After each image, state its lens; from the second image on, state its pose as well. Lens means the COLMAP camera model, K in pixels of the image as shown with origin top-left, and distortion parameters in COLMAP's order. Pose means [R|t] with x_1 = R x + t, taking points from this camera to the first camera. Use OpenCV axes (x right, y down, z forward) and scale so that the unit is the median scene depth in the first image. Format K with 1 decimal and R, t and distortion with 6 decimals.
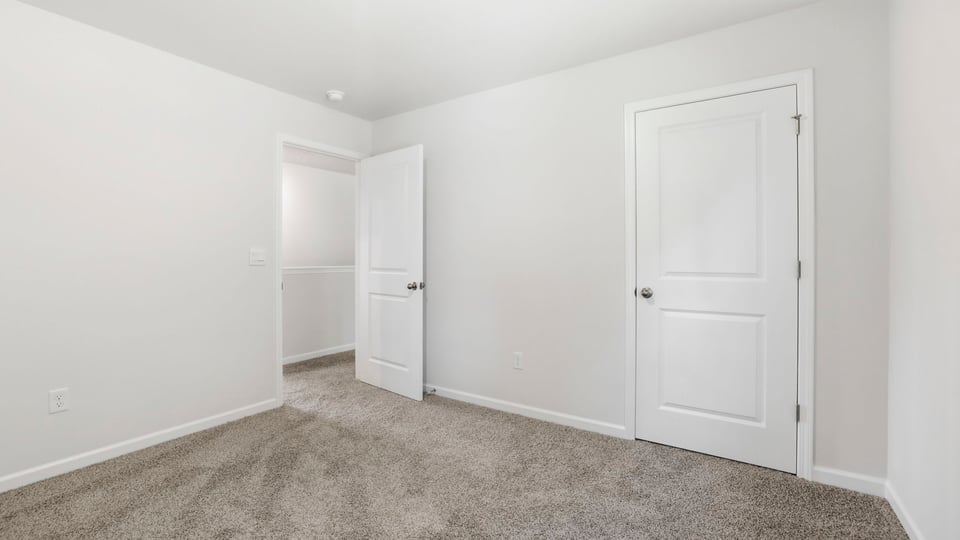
lens RADIAL K [[451.8, 0, 477.9], [0, 451.8, 255.9], [0, 0, 1]] dist [-0.002393, 0.000011]
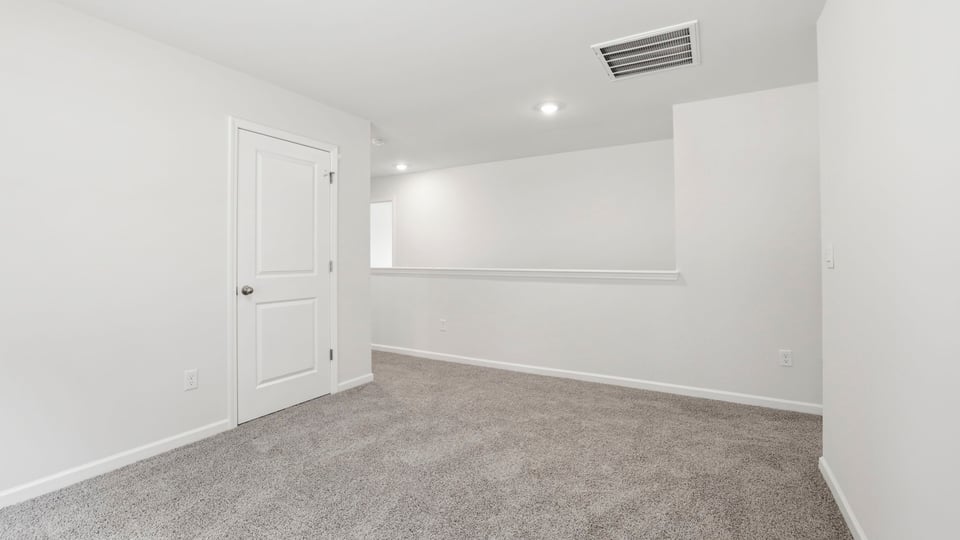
lens RADIAL K [[430.5, 0, 480.1], [0, 430.5, 262.7], [0, 0, 1]] dist [-0.002466, -0.000401]
pose [[-0.068589, -0.011325, 0.997581, -0.819616], [-0.002019, 0.999935, 0.011213, -0.001765], [-0.997643, -0.001245, -0.068607, 0.544442]]
